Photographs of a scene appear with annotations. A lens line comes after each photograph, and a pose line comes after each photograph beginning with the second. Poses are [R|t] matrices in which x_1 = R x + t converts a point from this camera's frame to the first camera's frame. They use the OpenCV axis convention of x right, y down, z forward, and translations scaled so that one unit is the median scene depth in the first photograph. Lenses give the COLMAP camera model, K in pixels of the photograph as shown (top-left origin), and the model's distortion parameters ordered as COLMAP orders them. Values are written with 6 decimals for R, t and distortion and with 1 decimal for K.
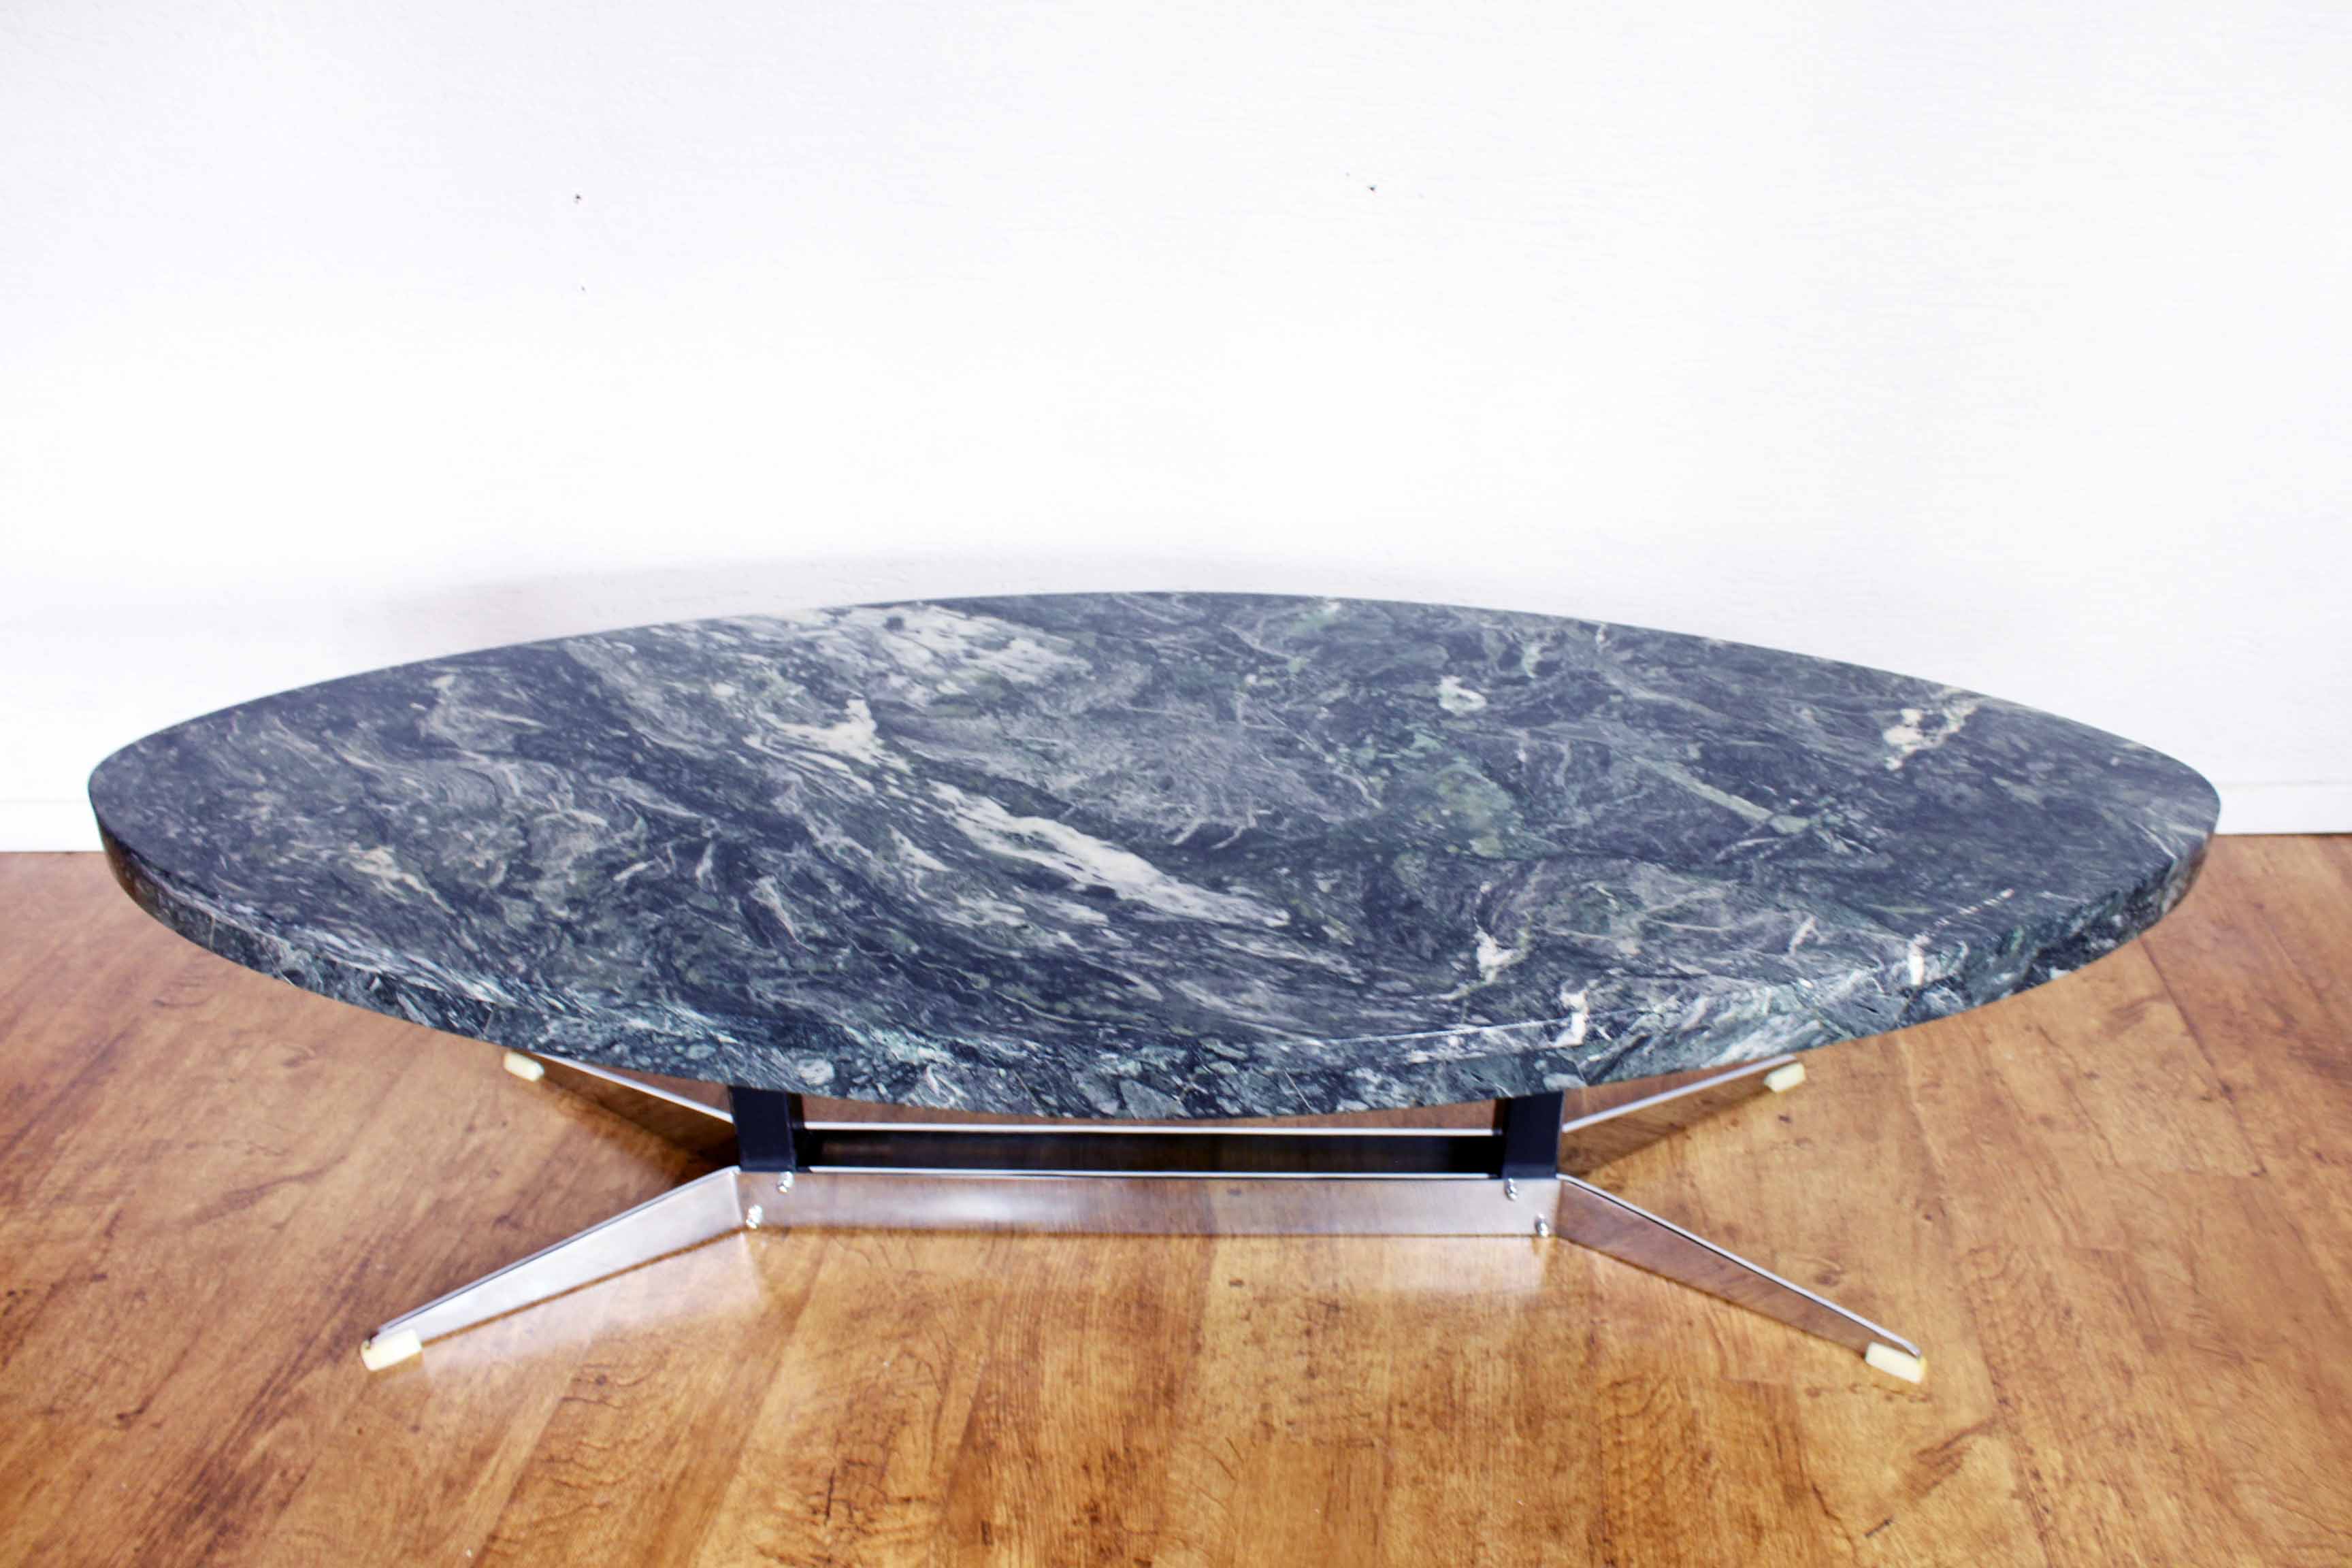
lens RADIAL K [[1934.1, 0, 1186.1], [0, 1934.1, 811.1], [0, 0, 1]] dist [-0.177167, 0.149913]
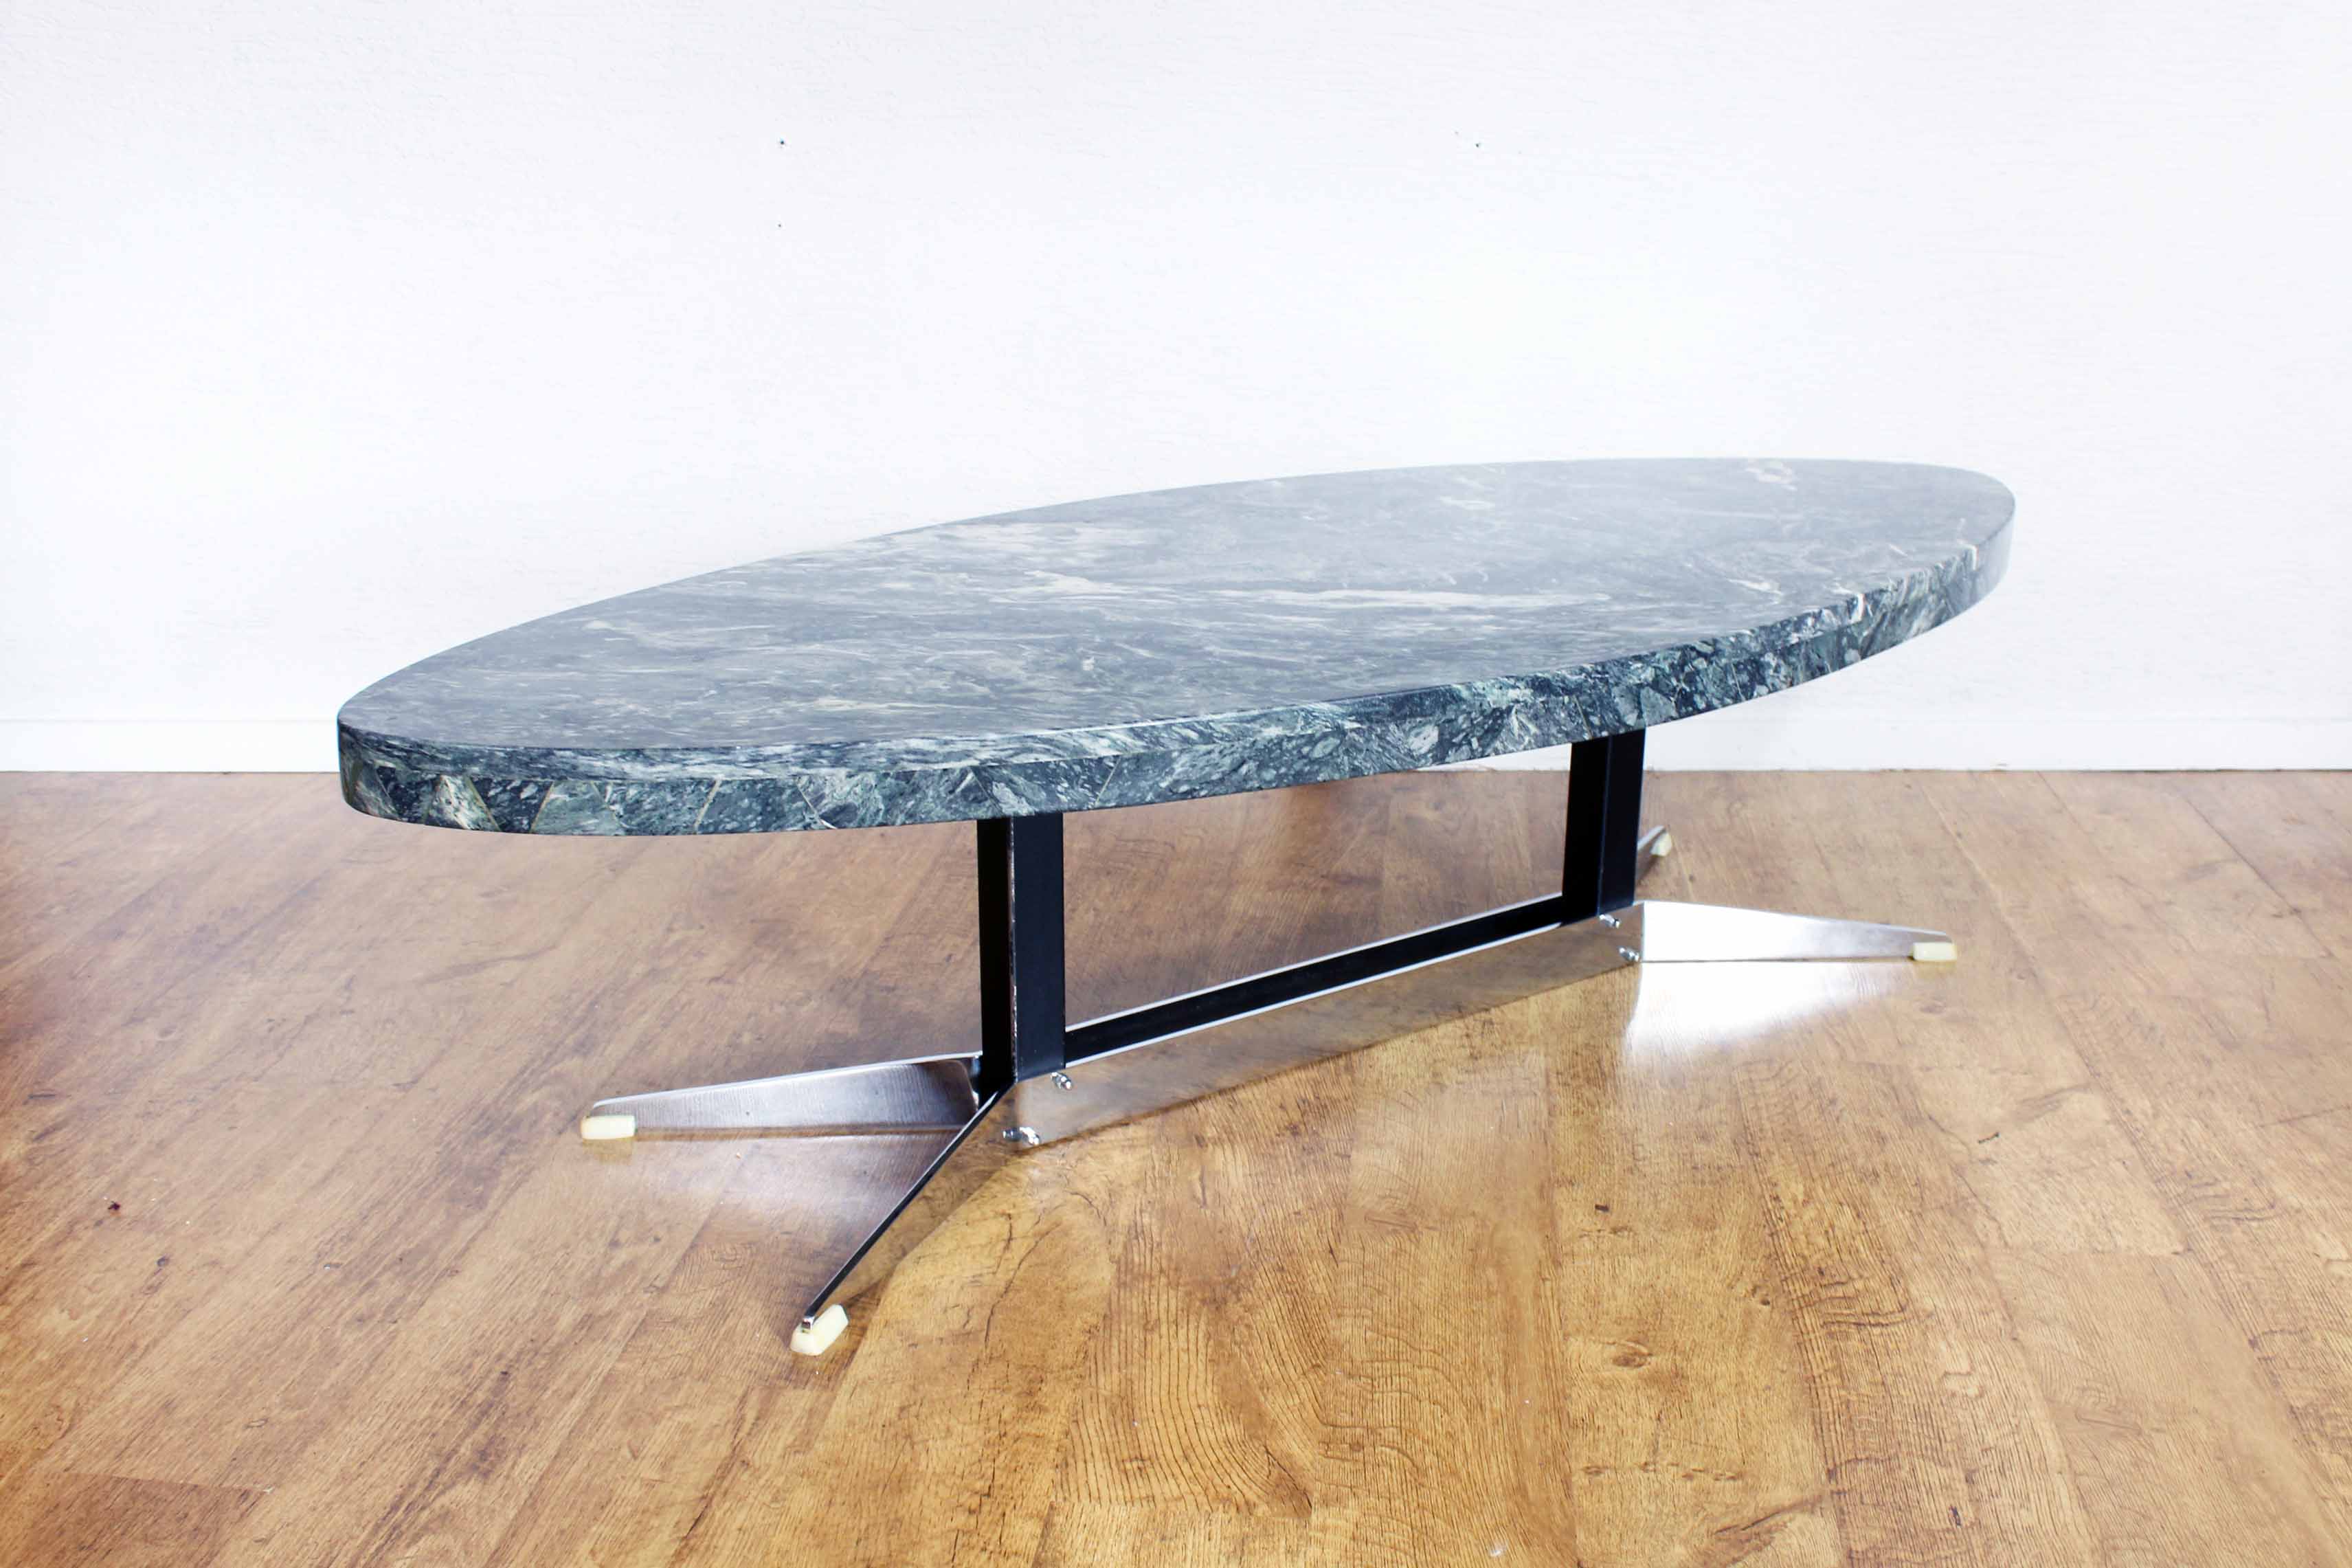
lens RADIAL K [[2281.4, 0, 1176.0], [0, 2281.4, 784.0], [0, 0, 1]] dist [-0.134608, 0.013670]
pose [[0.818962, -0.181127, 0.544512, -0.886913], [0.282678, 0.953102, -0.108115, 0.226081], [-0.499393, 0.242464, 0.831756, -0.007392]]
